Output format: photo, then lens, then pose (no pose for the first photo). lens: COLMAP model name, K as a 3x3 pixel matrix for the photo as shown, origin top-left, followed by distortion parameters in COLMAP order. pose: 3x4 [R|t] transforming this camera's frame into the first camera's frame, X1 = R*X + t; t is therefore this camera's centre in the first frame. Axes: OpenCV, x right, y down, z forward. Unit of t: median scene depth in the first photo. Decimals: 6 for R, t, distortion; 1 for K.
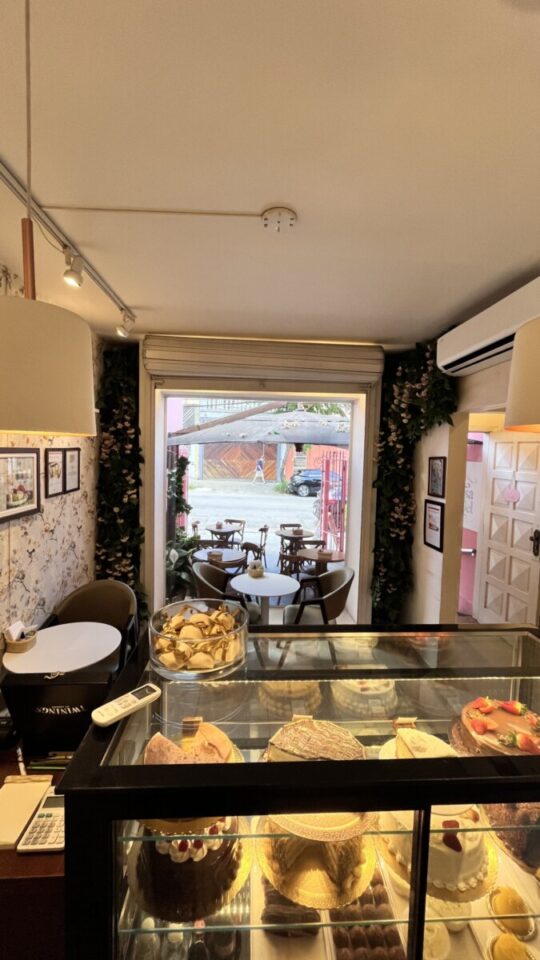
lens RADIAL K [[383.3, 0, 271.6], [0, 383.3, 478.2], [0, 0, 1]] dist [0.002883, -0.000291]
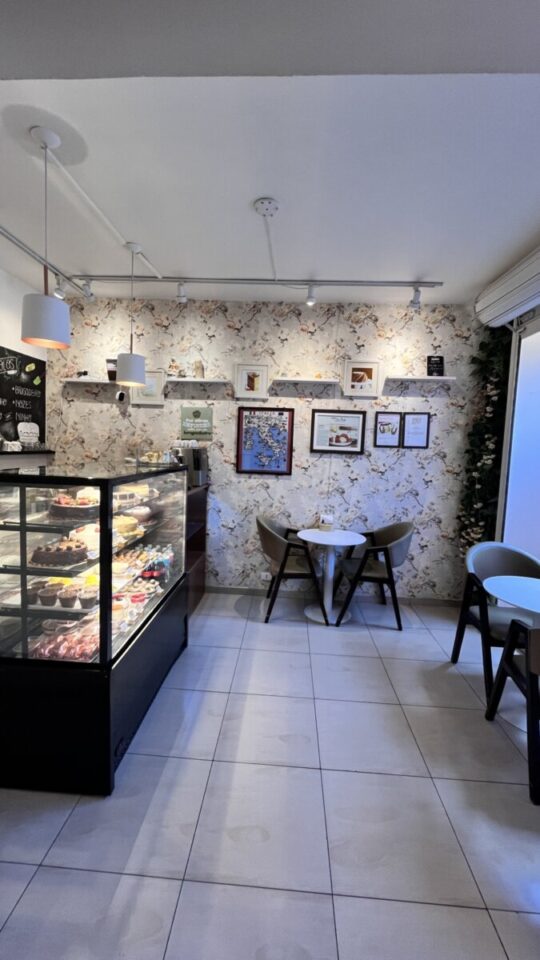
lens RADIAL K [[383.3, 0, 269.8], [0, 383.3, 477.8], [0, 0, 1]] dist [0.002883, -0.000291]
pose [[-0.109600, 0.059888, -0.992170, 0.849126], [-0.110624, 0.991247, 0.072052, 0.103139], [0.987801, 0.117655, -0.102016, 0.754743]]
